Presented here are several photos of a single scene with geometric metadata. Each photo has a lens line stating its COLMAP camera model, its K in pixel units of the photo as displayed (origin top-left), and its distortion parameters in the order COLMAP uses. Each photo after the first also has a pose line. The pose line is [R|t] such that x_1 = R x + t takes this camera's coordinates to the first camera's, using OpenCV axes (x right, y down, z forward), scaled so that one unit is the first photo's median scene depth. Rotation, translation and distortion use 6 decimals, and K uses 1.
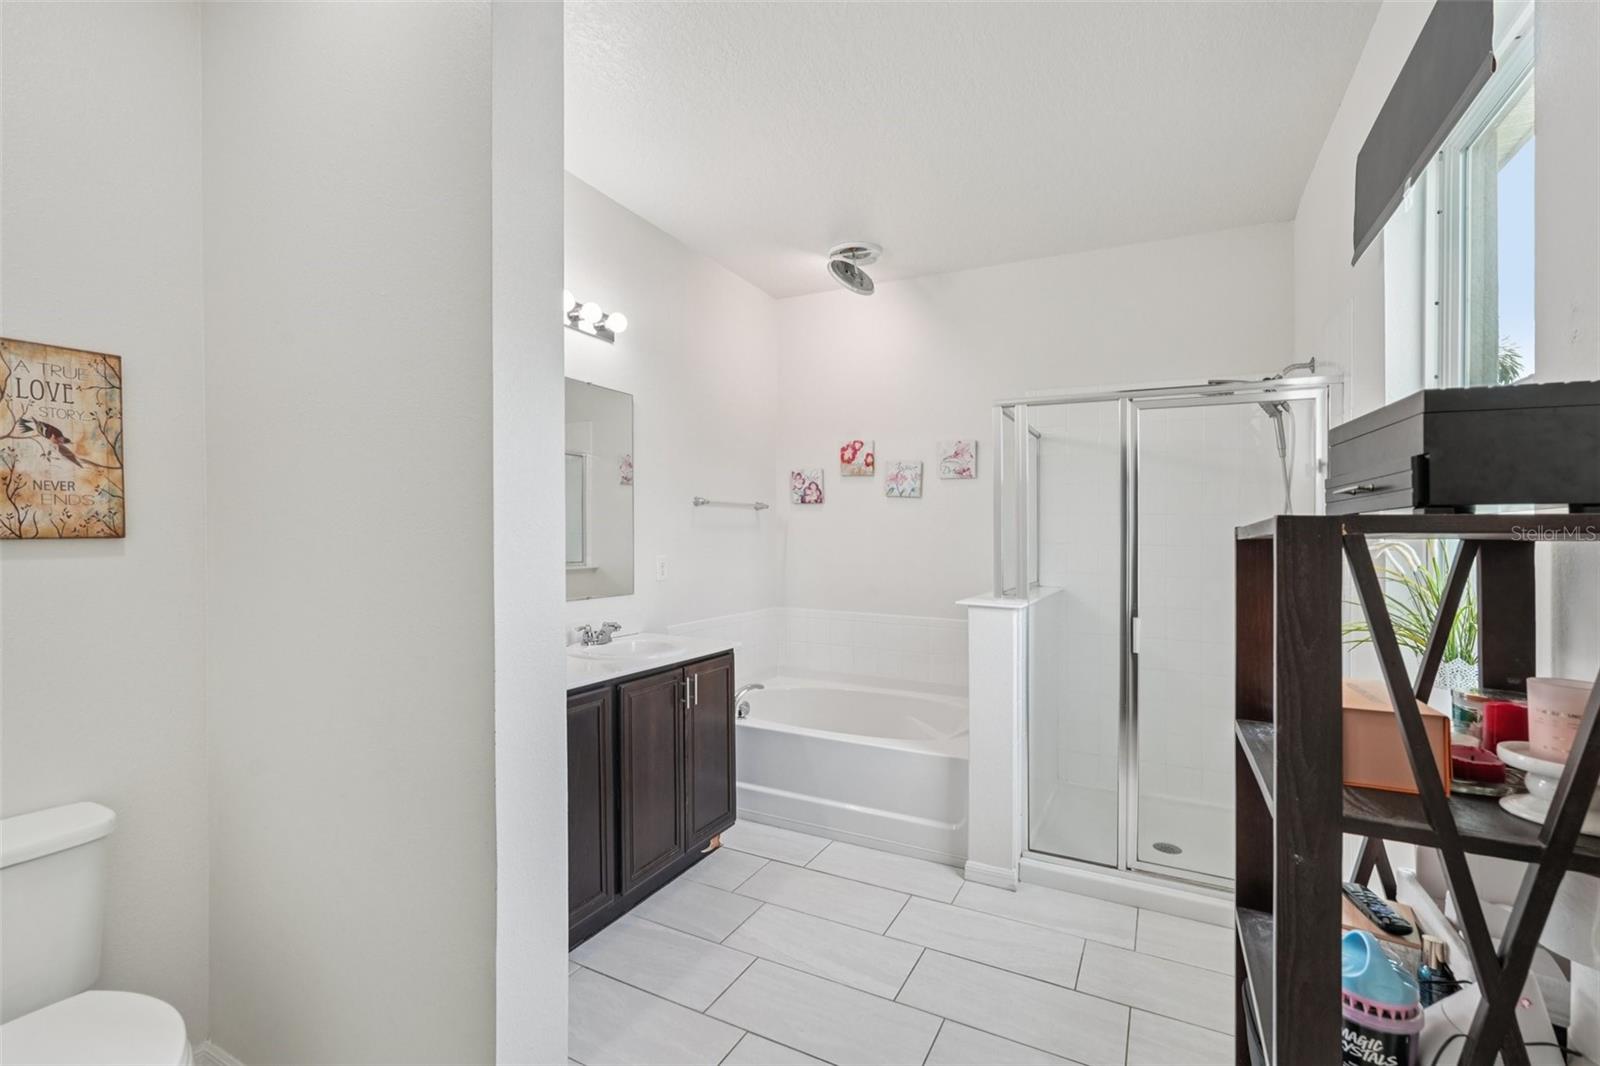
lens RADIAL K [[704.7, 0, 801.9], [0, 704.7, 514.3], [0, 0, 1]] dist [0.013452, -0.000126]
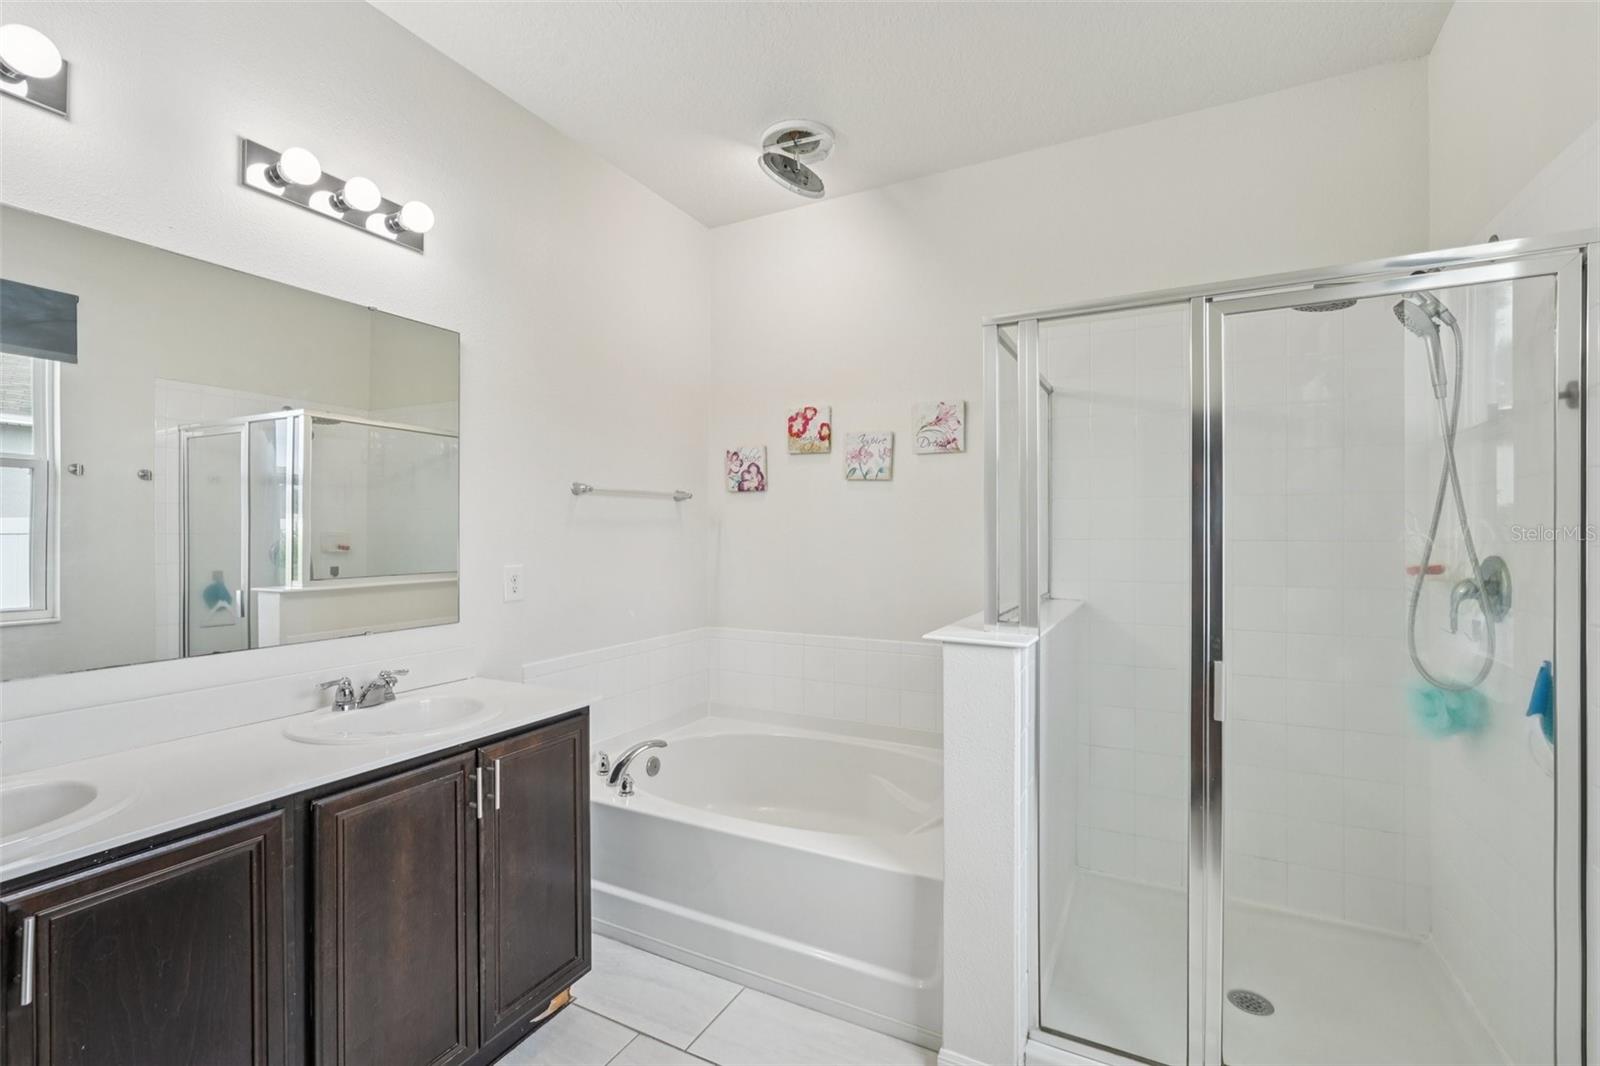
lens RADIAL K [[704.7, 0, 795.5], [0, 704.7, 545.4], [0, 0, 1]] dist [0.013452, -0.000126]
pose [[0.999795, -0.014046, -0.014570, 0.101250], [0.014687, 0.998883, 0.044904, 0.013156], [0.013923, -0.045109, 0.998885, 0.328734]]
